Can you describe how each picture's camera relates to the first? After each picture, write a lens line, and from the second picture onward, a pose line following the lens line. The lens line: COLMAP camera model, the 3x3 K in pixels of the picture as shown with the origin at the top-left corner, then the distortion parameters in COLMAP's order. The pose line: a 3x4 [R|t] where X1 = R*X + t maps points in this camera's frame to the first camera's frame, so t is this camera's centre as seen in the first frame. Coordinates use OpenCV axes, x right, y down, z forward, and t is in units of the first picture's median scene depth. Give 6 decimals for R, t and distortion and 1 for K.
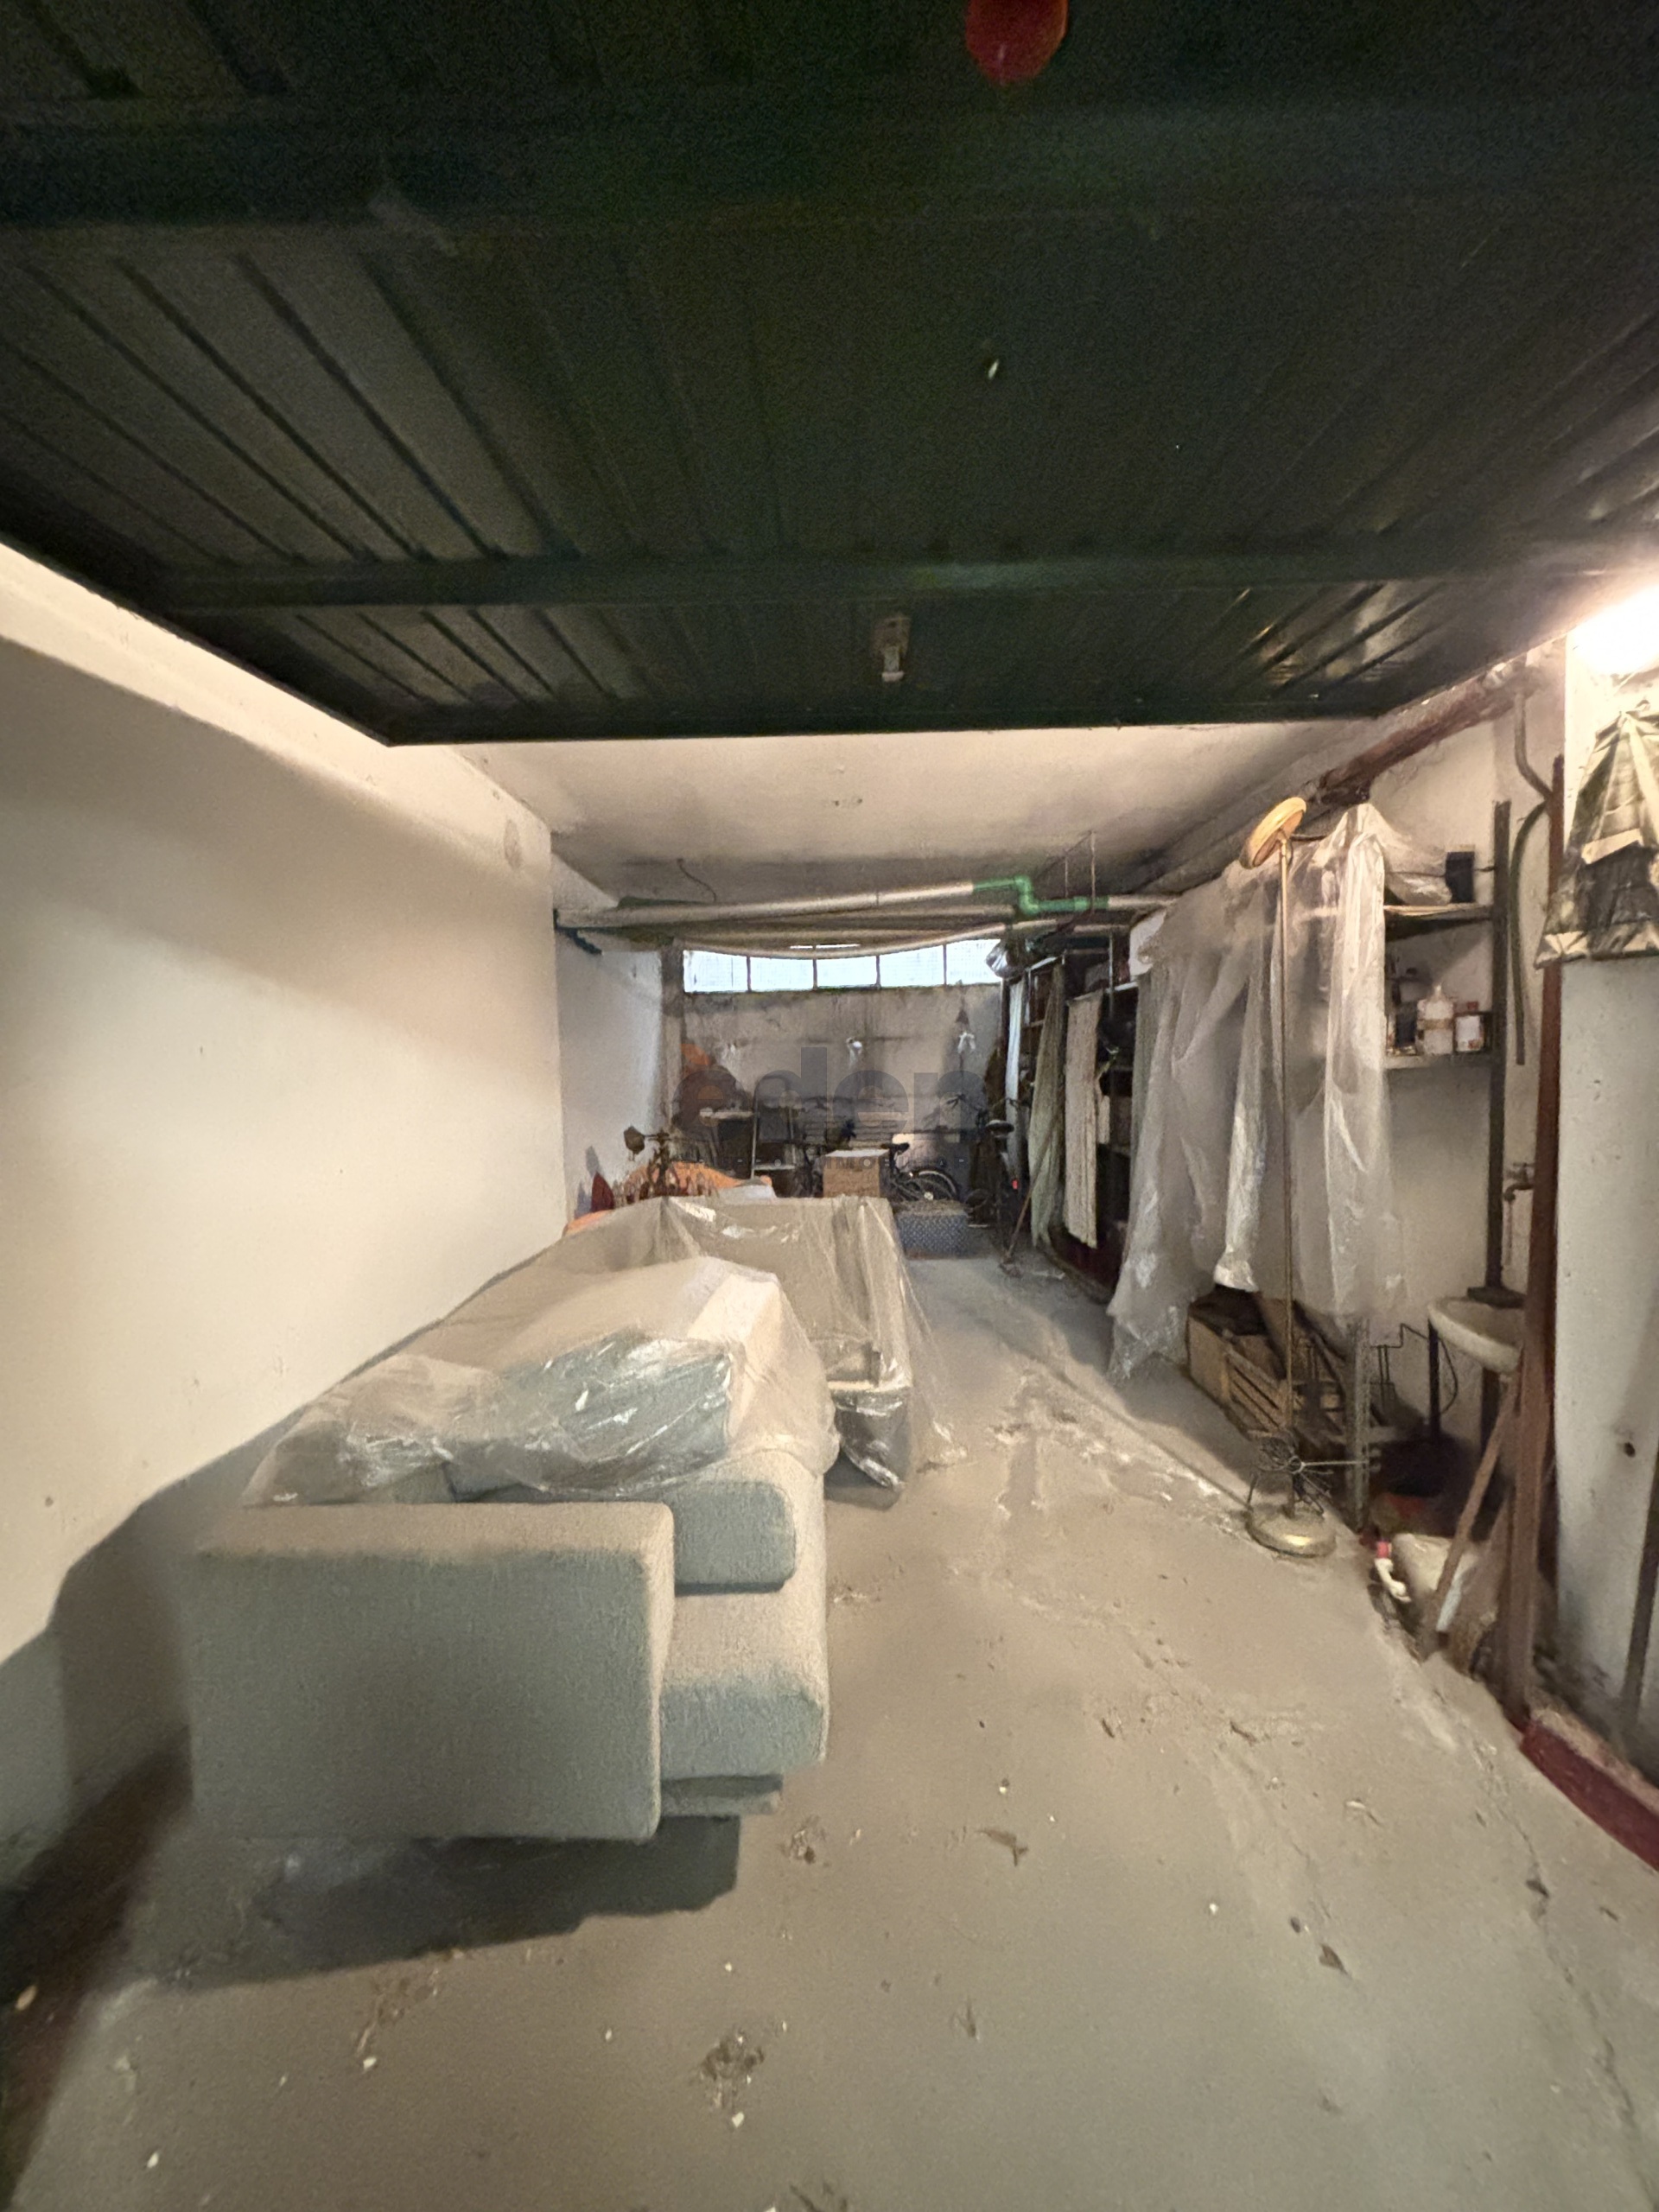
lens RADIAL K [[892.2, 0, 832.0], [0, 892.2, 1102.4], [0, 0, 1]] dist [-0.002172, -0.000129]
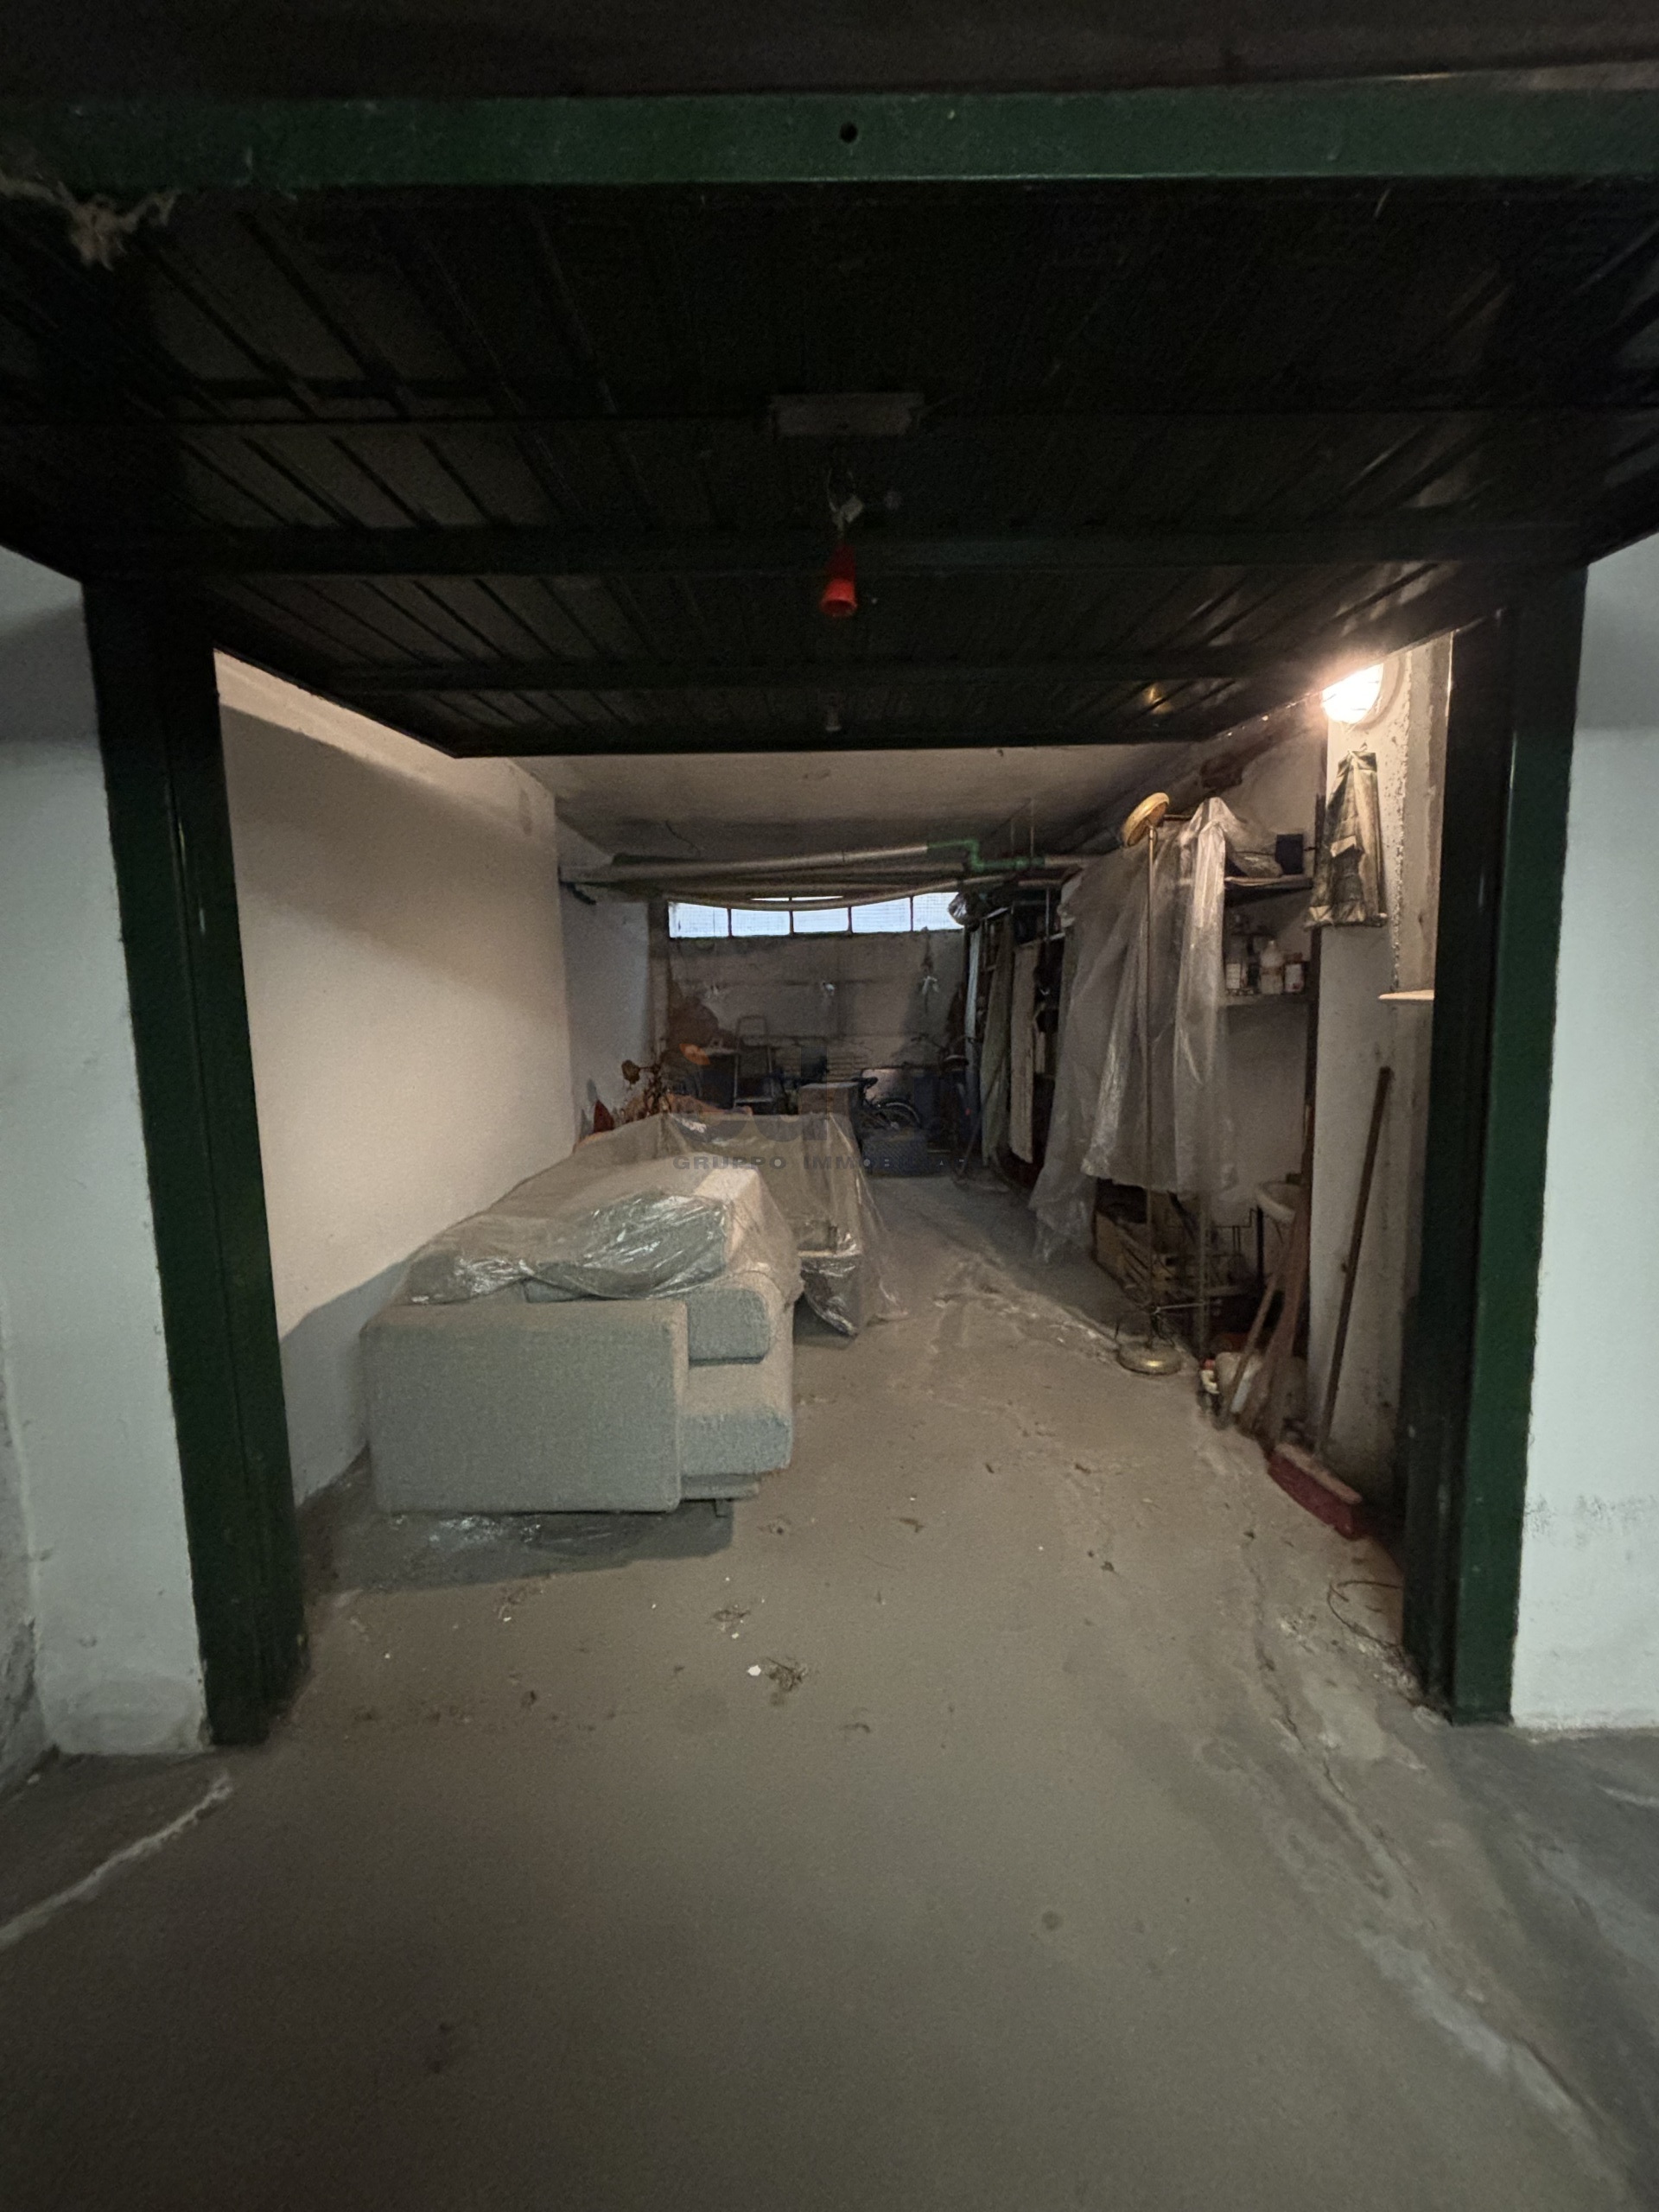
lens RADIAL K [[892.2, 0, 830.3], [0, 892.2, 1103.8], [0, 0, 1]] dist [-0.002172, -0.000129]
pose [[0.999798, -0.003387, 0.019817, 0.019661], [0.002069, 0.997807, 0.066153, 0.017271], [-0.019997, -0.066098, 0.997613, -0.283828]]
